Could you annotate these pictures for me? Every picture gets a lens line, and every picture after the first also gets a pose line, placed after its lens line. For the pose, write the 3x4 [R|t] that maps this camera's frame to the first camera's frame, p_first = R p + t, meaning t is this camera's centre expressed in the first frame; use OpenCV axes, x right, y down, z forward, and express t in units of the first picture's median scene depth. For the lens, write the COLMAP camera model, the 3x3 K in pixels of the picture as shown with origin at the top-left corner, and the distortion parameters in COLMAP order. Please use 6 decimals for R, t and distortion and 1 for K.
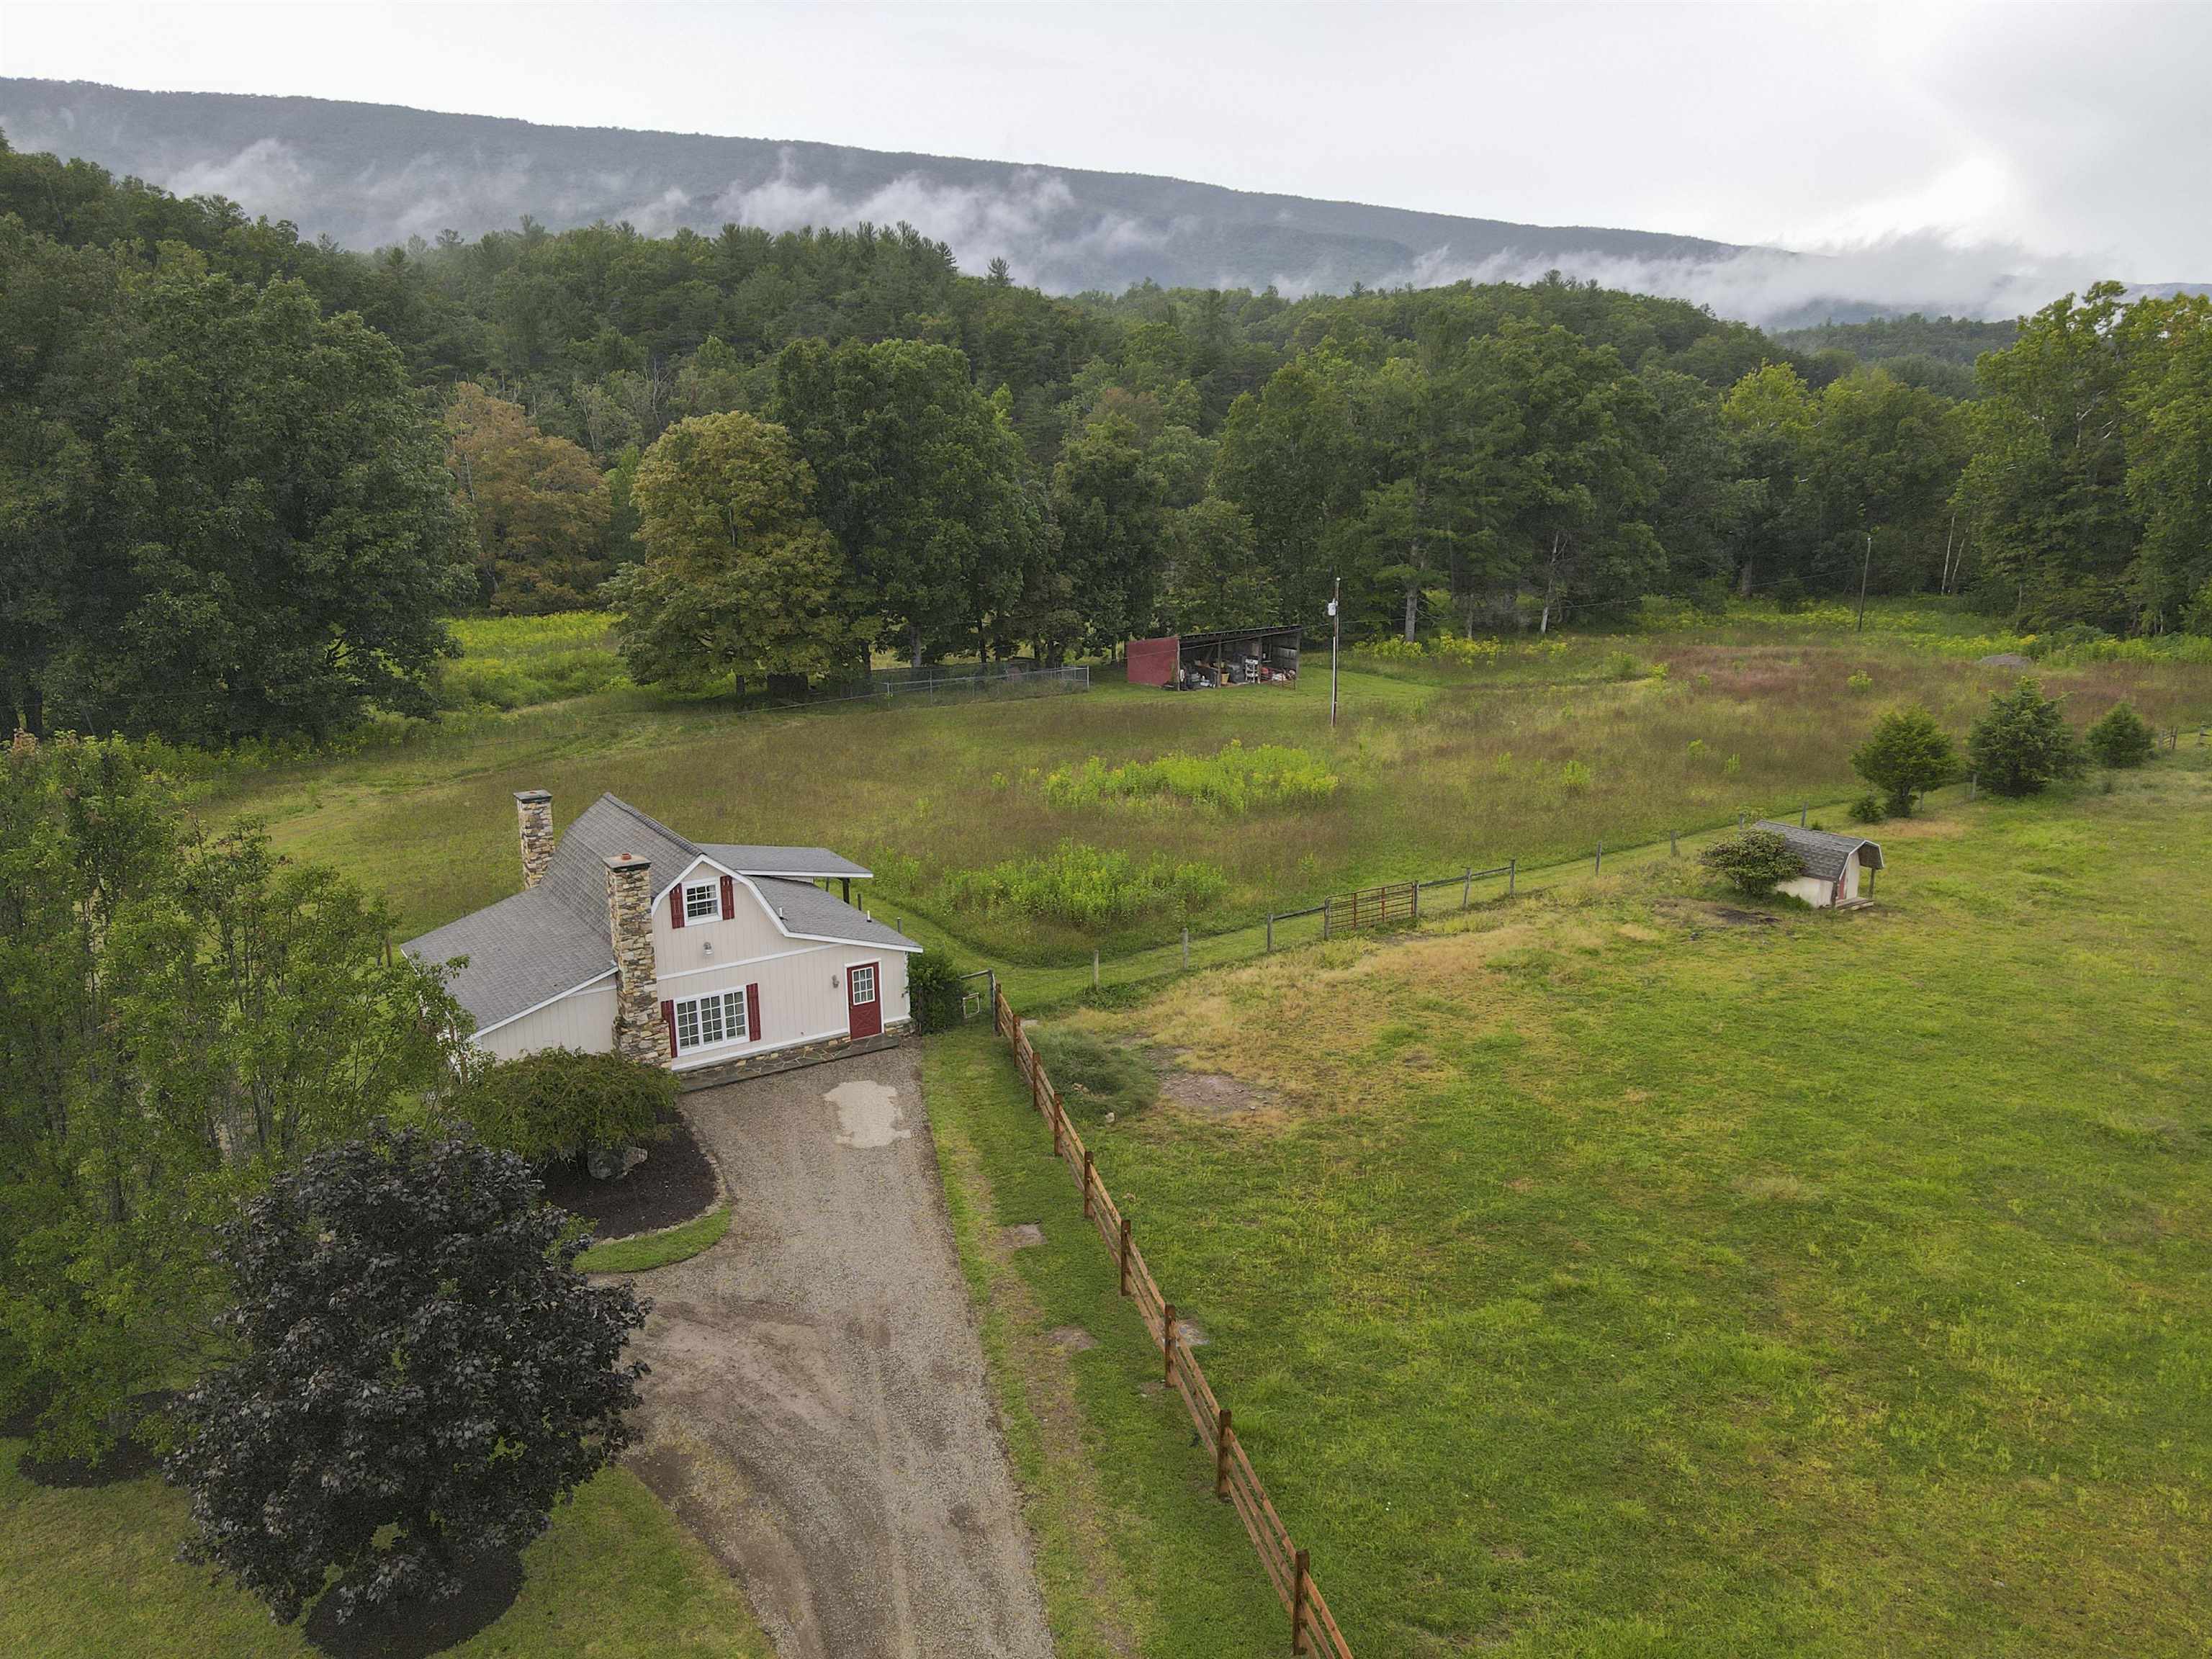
lens RADIAL K [[1621.2, 0, 1102.1], [0, 1621.2, 838.0], [0, 0, 1]] dist [0.008509, 0.015228]
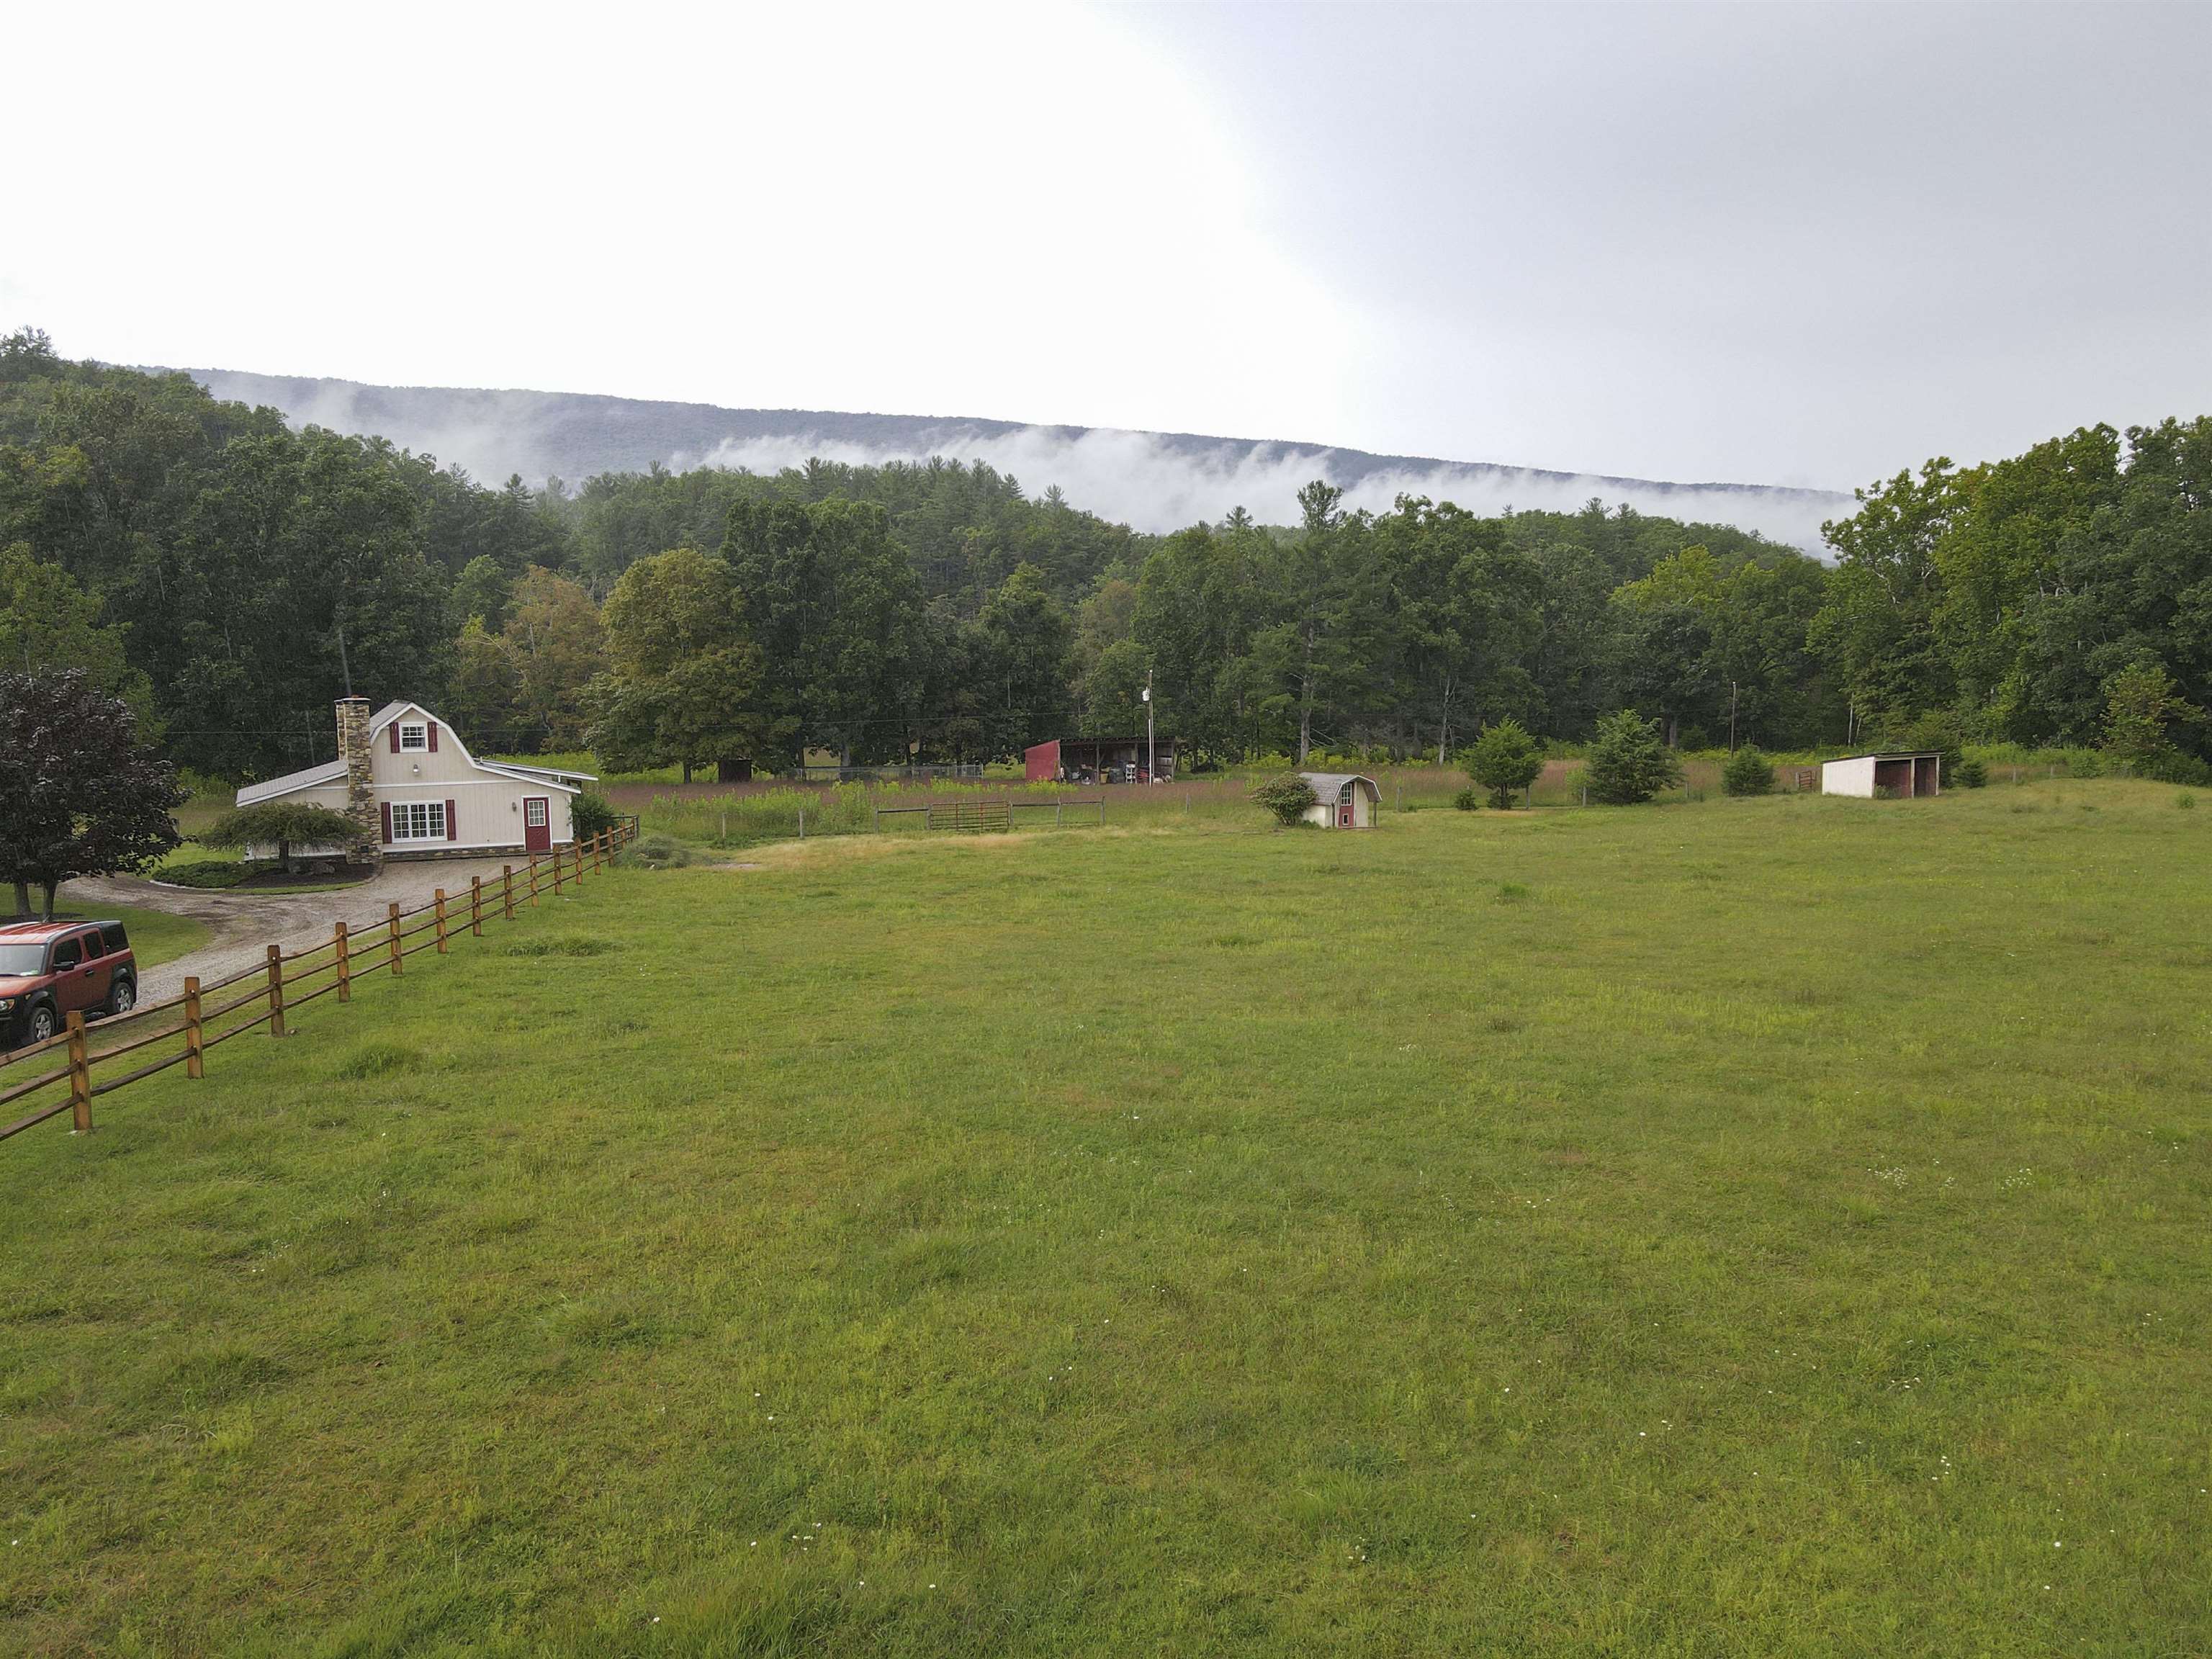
lens RADIAL K [[1621.2, 0, 1100.4], [0, 1621.2, 832.5], [0, 0, 1]] dist [0.008509, 0.015228]
pose [[0.995665, 0.005802, -0.092835, 0.206815], [-0.019992, 0.988076, -0.152666, 0.134855], [0.090842, 0.153860, 0.983908, -0.160090]]
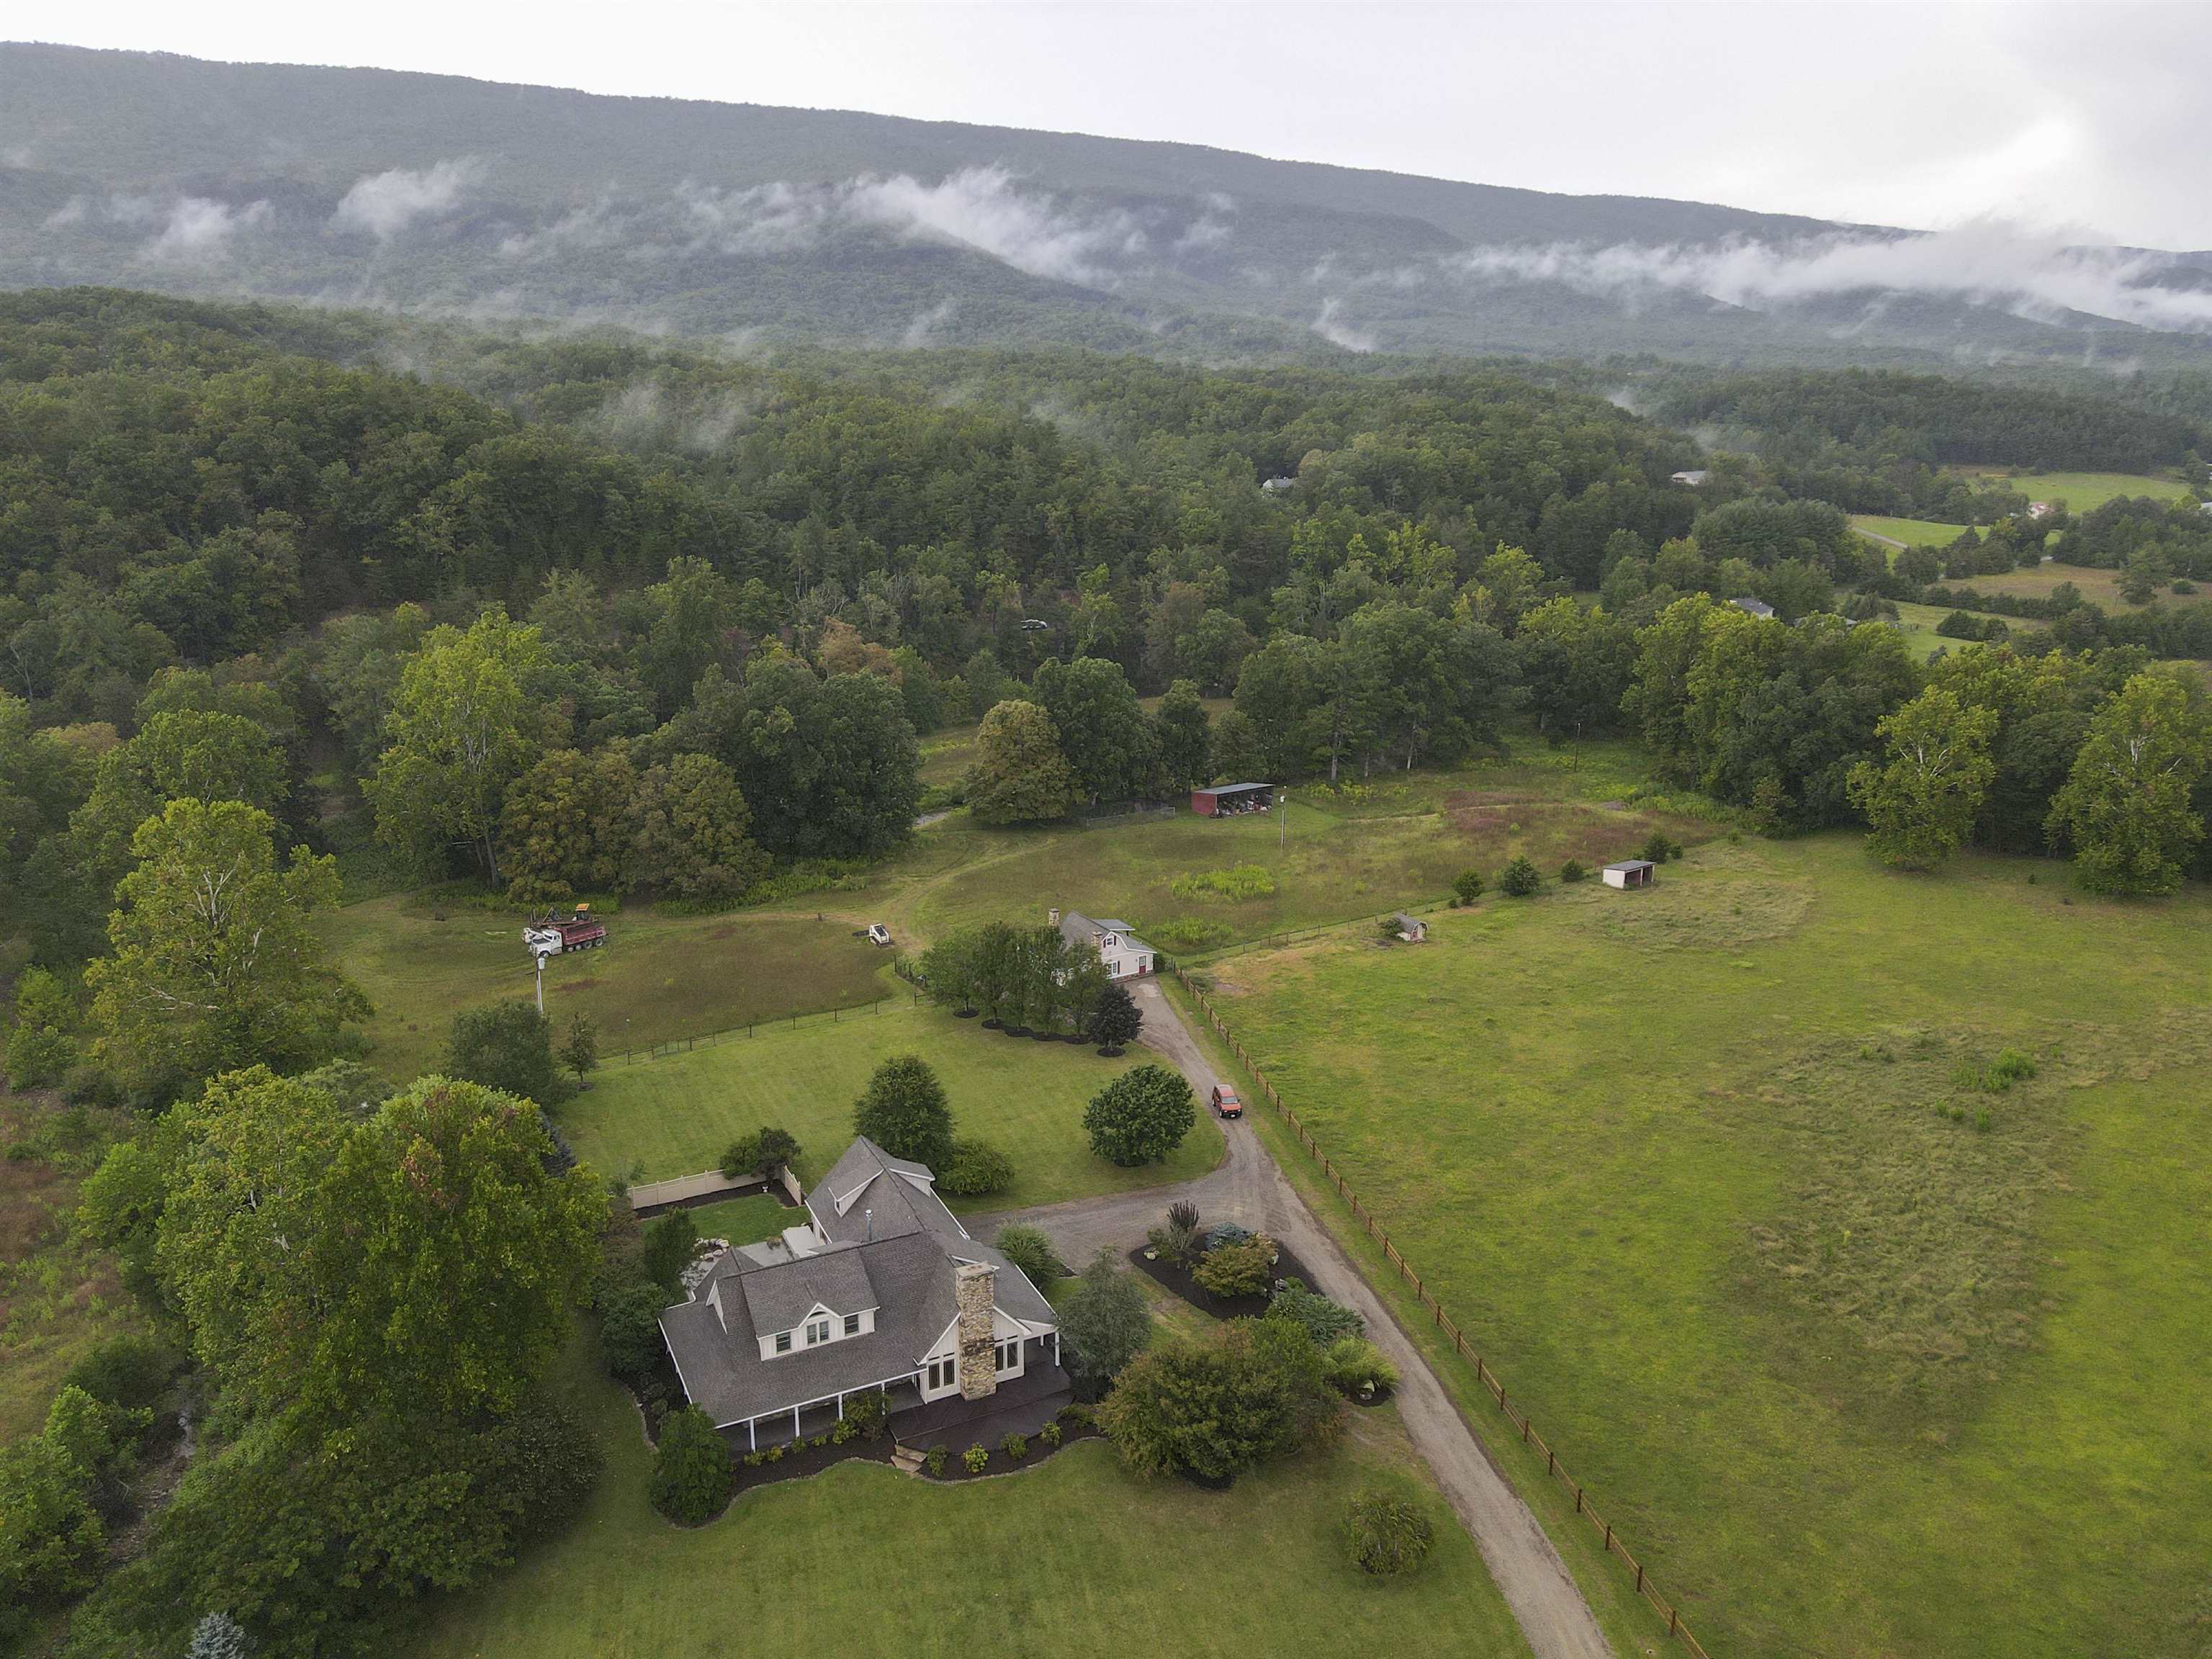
lens RADIAL K [[1621.2, 0, 1108.8], [0, 1621.2, 841.5], [0, 0, 1]] dist [0.008509, 0.015228]
pose [[0.999828, 0.016247, -0.008905, -0.084615], [-0.015932, 0.999281, 0.034404, -0.147162], [0.009457, -0.034257, 0.999368, -1.294175]]
